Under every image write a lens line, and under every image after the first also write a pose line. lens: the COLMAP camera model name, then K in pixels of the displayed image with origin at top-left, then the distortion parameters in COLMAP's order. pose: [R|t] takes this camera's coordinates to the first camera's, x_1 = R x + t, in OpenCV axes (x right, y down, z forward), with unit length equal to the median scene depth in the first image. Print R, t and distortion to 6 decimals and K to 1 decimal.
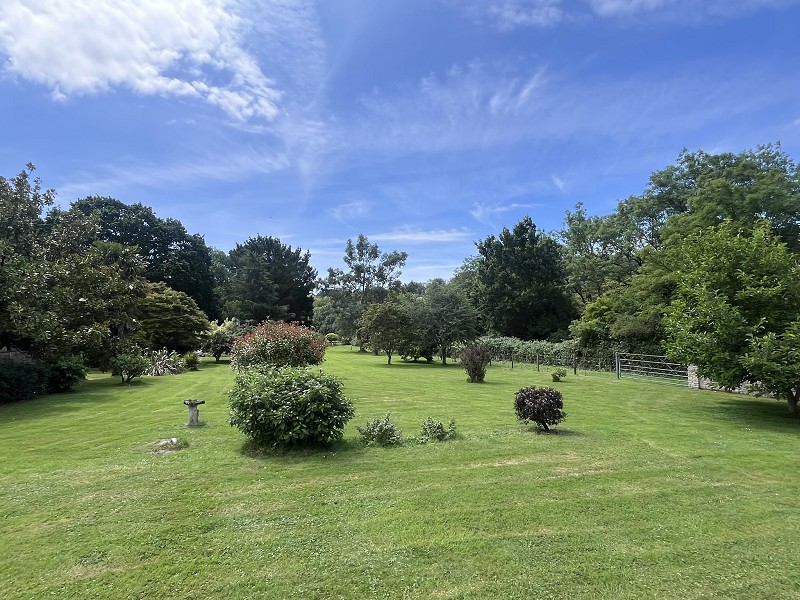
lens RADIAL K [[449.1, 0, 403.0], [0, 449.1, 286.5], [0, 0, 1]] dist [-0.003682, -0.006623]
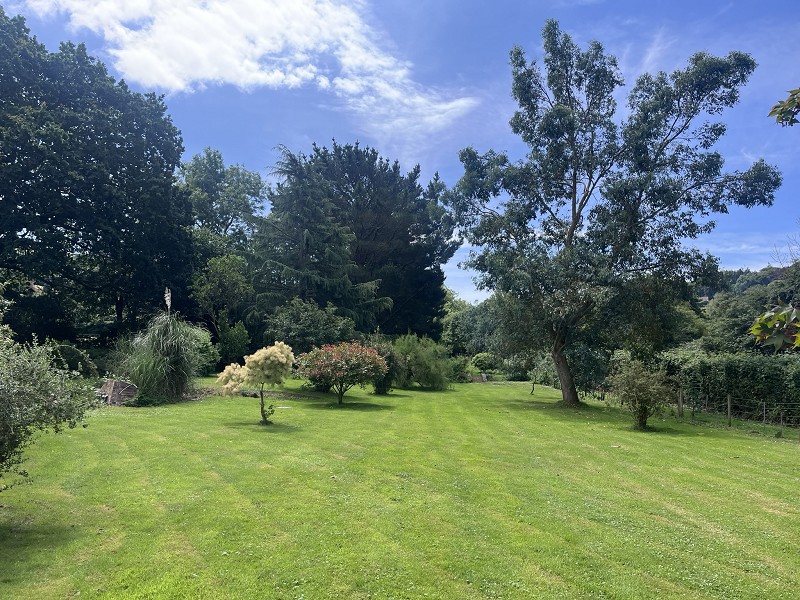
lens RADIAL K [[609.8, 0, 402.8], [0, 609.8, 300.9], [0, 0, 1]] dist [0.026149, -0.029670]
pose [[0.950130, 0.001201, -0.311853, -0.012567], [0.000169, 0.999990, 0.004365, 0.013046], [0.311855, -0.004200, 0.950120, 0.103639]]
